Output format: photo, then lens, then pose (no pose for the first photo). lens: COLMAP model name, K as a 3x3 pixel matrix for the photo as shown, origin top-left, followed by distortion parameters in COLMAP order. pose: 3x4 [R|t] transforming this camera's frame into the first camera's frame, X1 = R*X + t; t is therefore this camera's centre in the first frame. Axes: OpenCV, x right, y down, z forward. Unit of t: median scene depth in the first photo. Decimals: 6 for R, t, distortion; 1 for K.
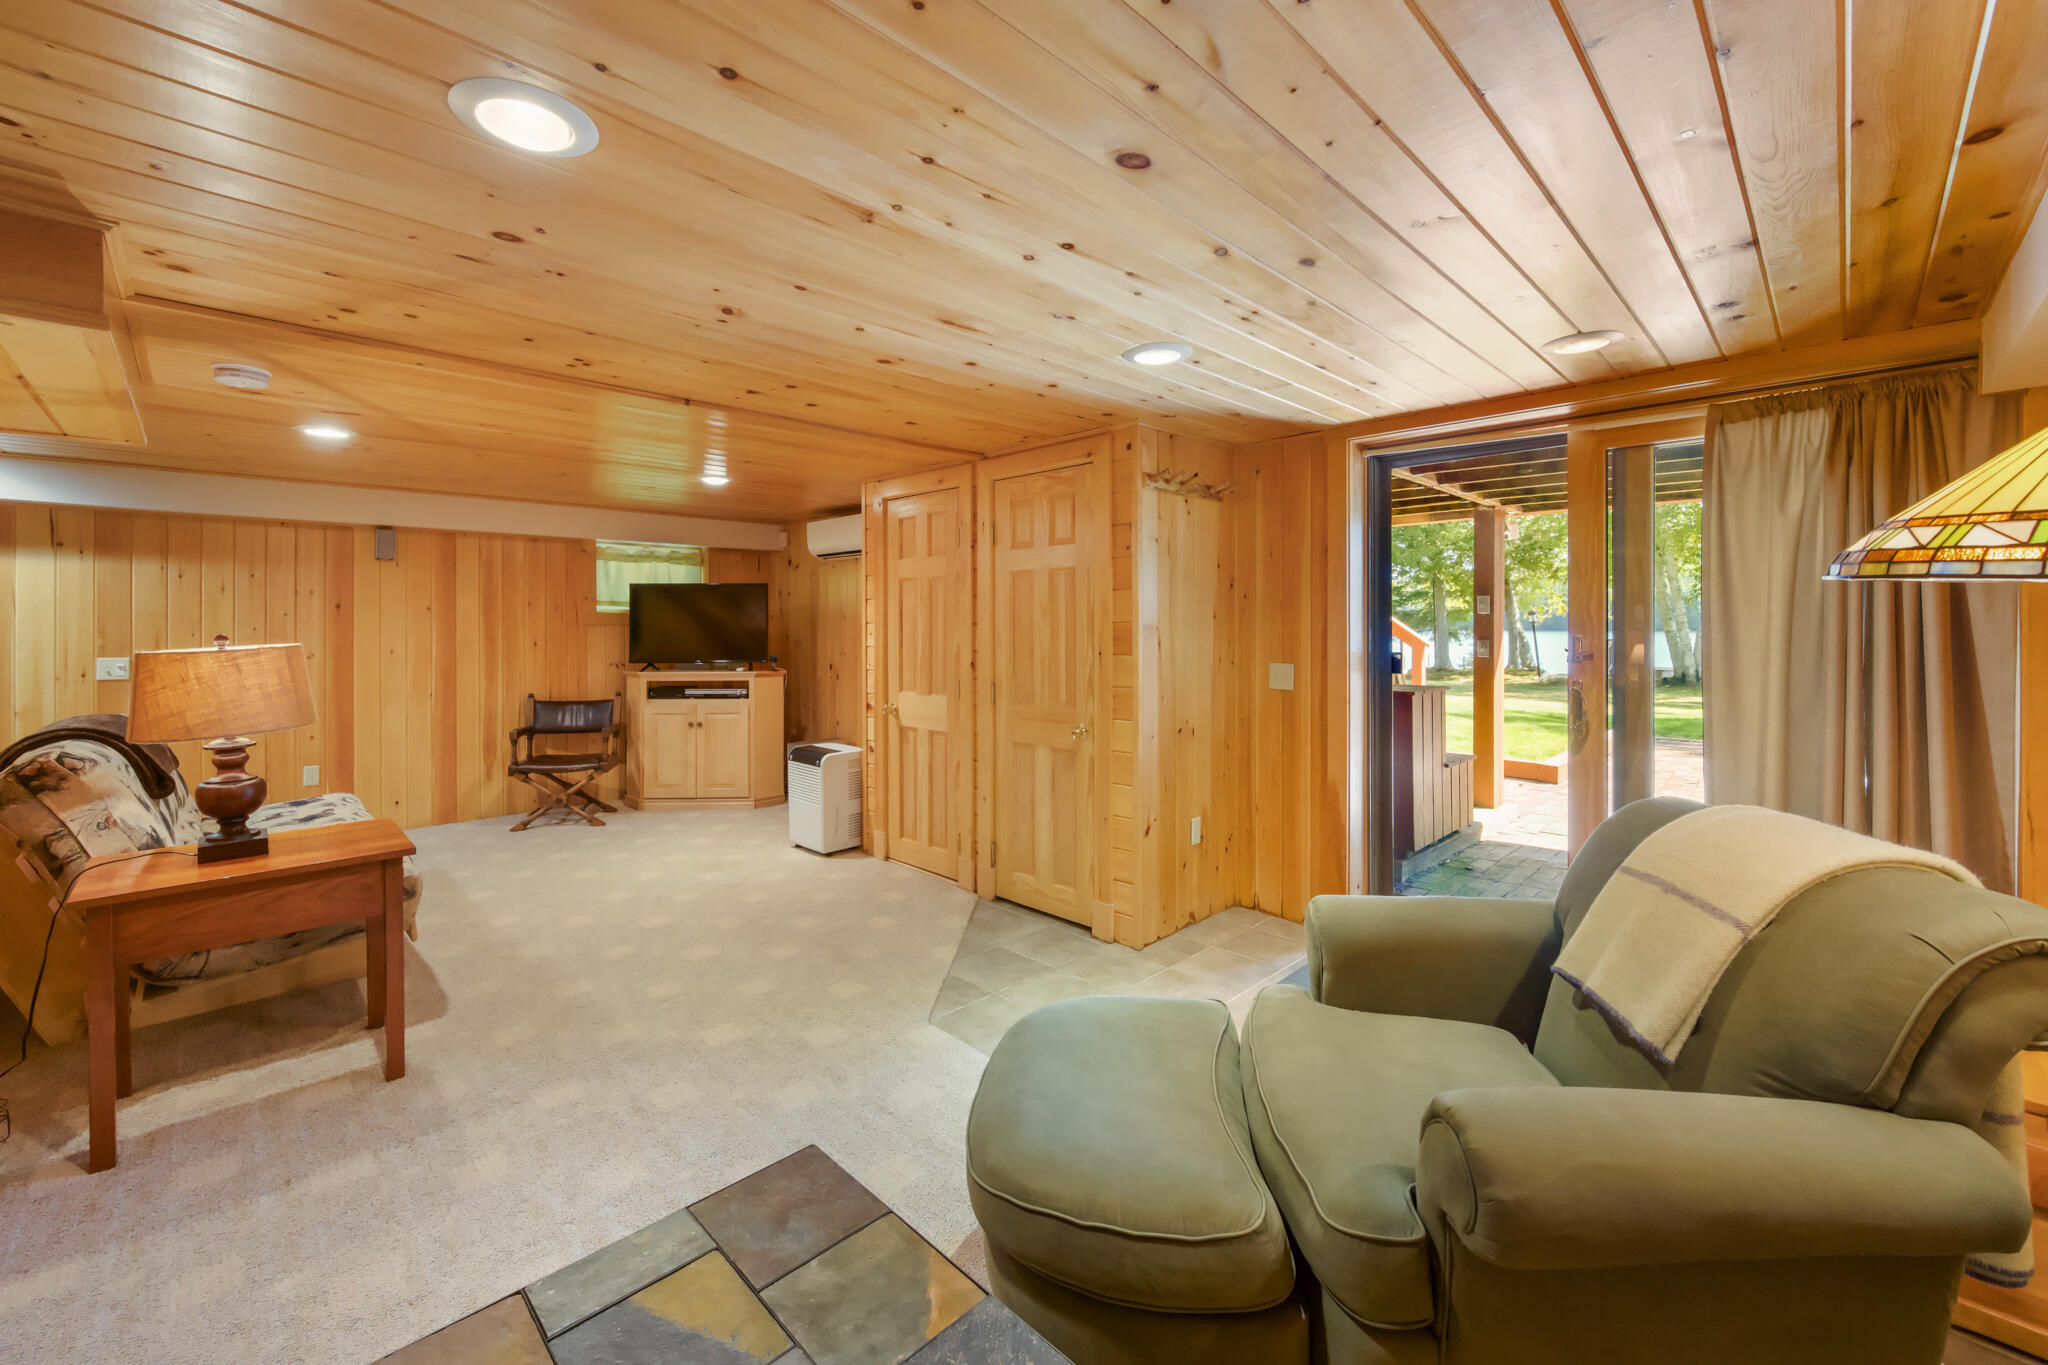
lens RADIAL K [[822.0, 0, 1031.0], [0, 822.0, 645.3], [0, 0, 1]] dist [0.000161, -0.000005]
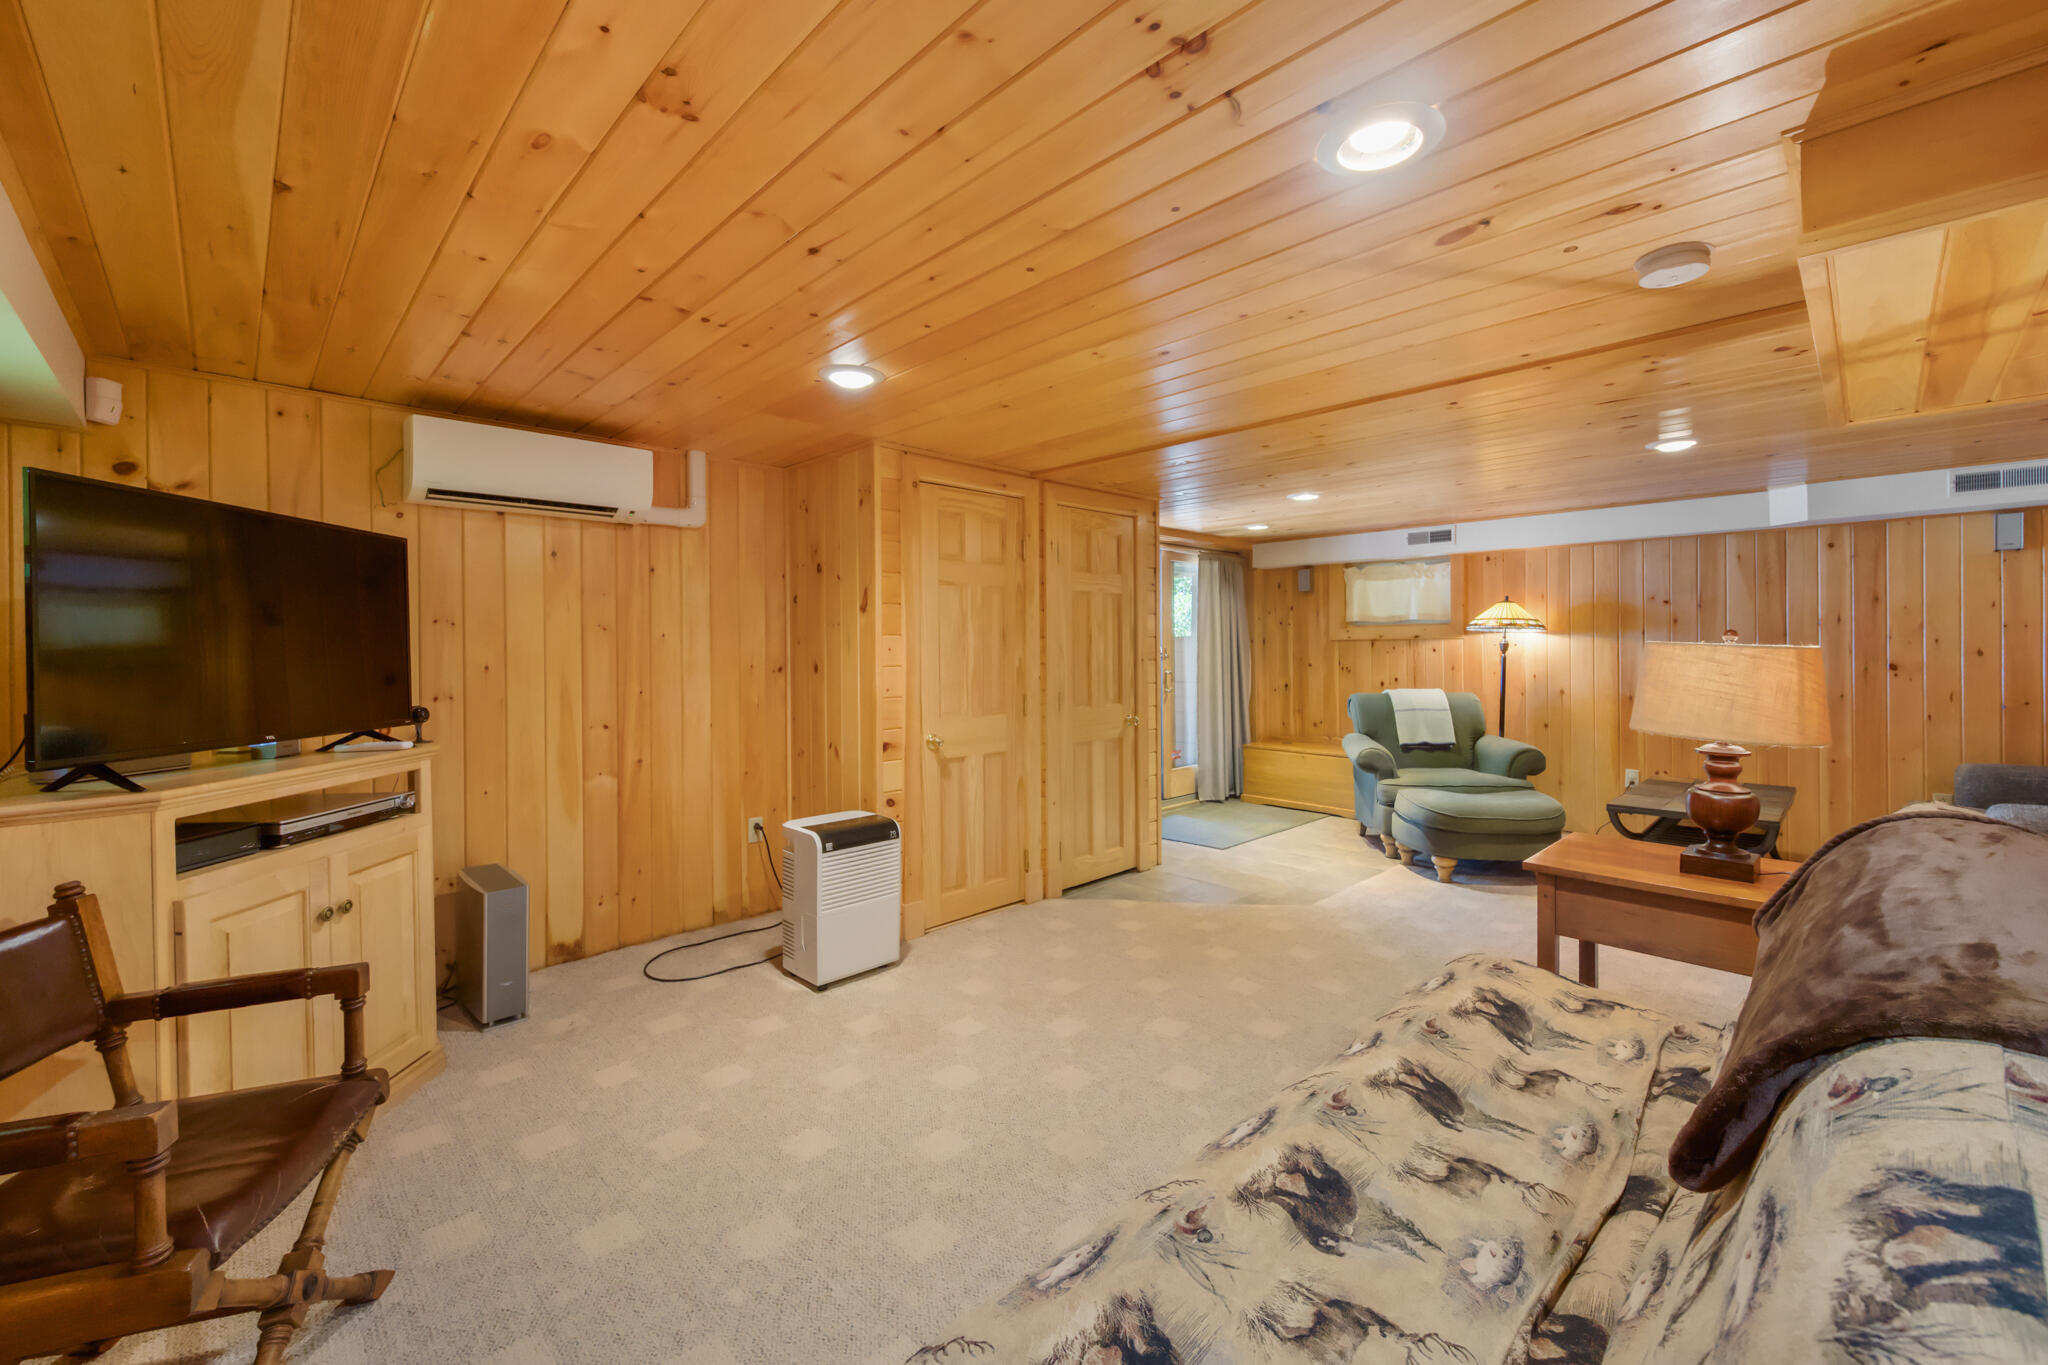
lens RADIAL K [[822.0, 0, 1031.0], [0, 822.0, 645.3], [0, 0, 1]] dist [0.000161, -0.000005]
pose [[0.015123, 0.003410, 0.999880, -1.106428], [0.031404, 0.999499, -0.003884, -0.012112], [-0.999392, 0.031459, 0.015008, 1.004492]]
